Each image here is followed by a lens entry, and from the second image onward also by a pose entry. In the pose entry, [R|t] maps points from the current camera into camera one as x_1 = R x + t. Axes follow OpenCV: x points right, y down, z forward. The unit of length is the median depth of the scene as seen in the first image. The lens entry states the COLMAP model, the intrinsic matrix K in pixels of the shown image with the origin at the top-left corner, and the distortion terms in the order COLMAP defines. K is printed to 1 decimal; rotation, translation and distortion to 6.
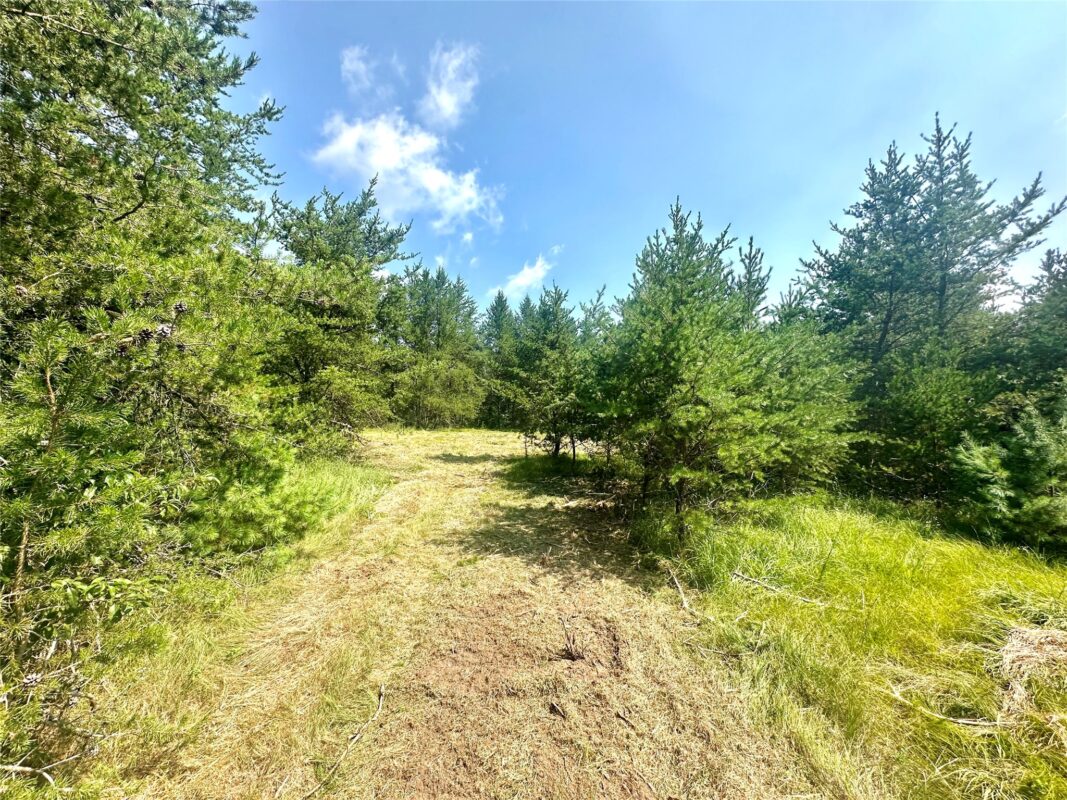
lens RADIAL K [[426.4, 0, 531.8], [0, 426.4, 402.8], [0, 0, 1]] dist [-0.001108, 0.000711]
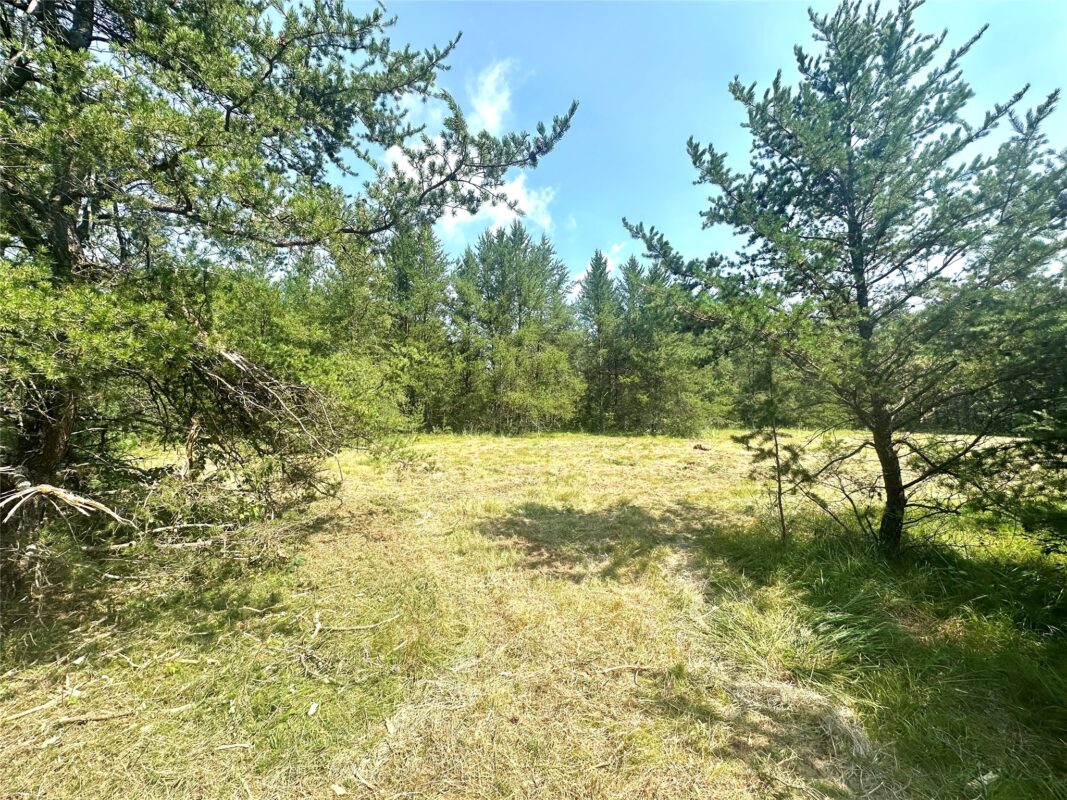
lens RADIAL K [[426.4, 0, 533.5], [0, 426.4, 400.4], [0, 0, 1]] dist [-0.001108, 0.000711]
pose [[0.979960, -0.032212, -0.196571, -0.049913], [0.031121, 0.999478, -0.008635, 0.008541], [0.196746, 0.002345, 0.980452, 0.256298]]
